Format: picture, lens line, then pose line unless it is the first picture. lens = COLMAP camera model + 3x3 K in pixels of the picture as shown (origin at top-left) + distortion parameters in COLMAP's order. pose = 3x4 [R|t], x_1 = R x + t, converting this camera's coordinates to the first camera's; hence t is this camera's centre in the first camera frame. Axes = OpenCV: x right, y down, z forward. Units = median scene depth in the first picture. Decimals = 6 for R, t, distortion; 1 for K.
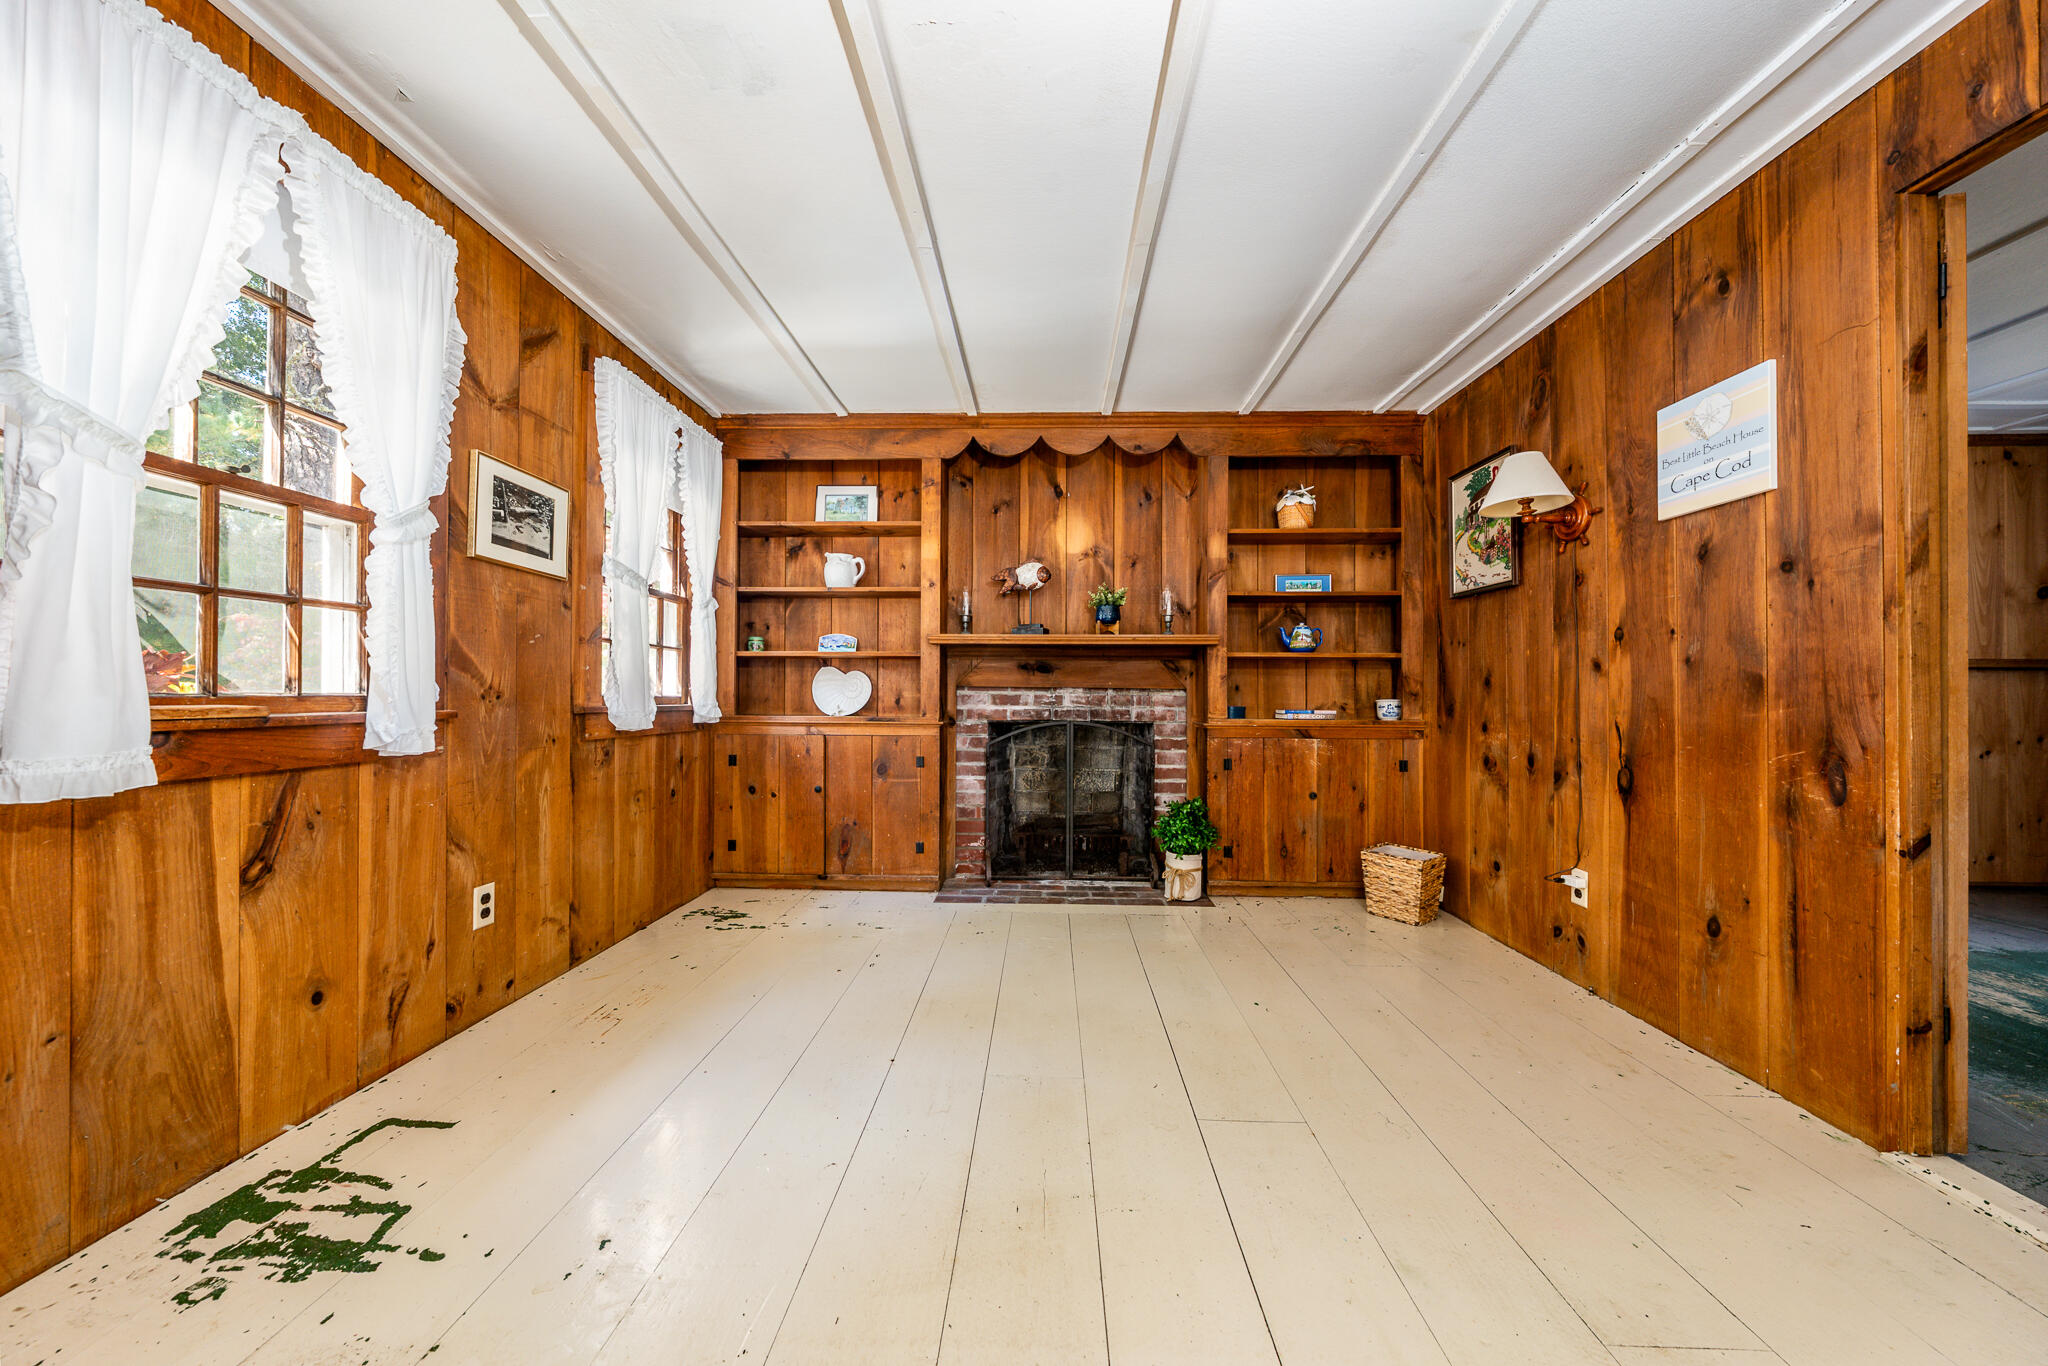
lens RADIAL K [[802.5, 0, 1038.7], [0, 802.5, 686.6], [0, 0, 1]] dist [-0.001941, -0.000027]
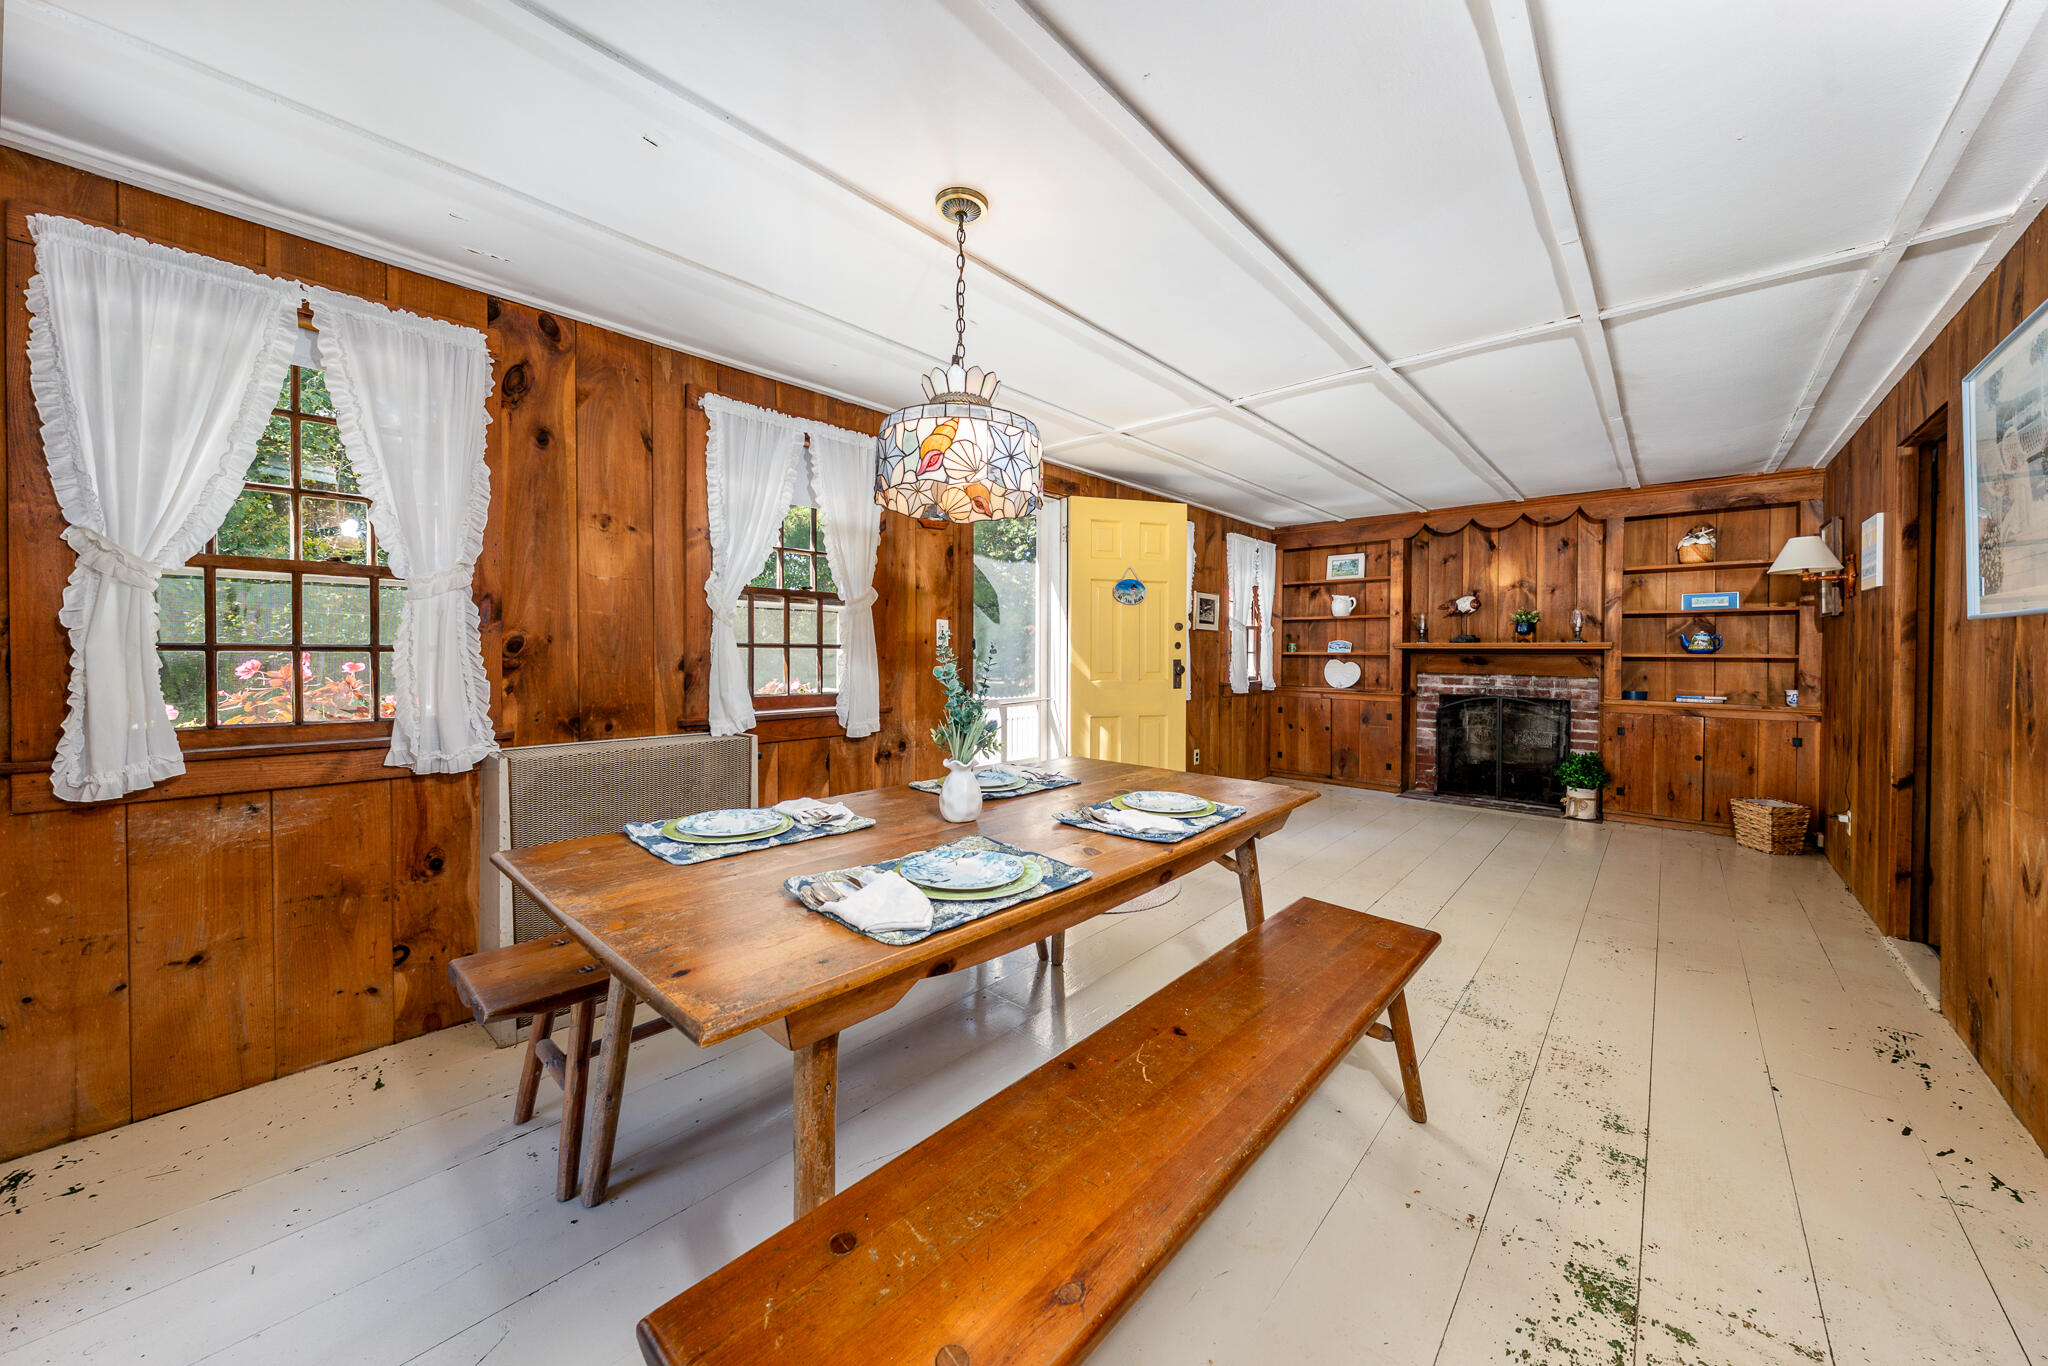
lens RADIAL K [[723.4, 0, 1028.4], [0, 723.4, 650.8], [0, 0, 1]] dist [-0.001200, -0.000031]
pose [[0.781895, 0.002872, -0.623403, 0.205784], [-0.002918, 0.999995, 0.000946, -0.044870], [0.623403, 0.001080, 0.781900, -0.669291]]
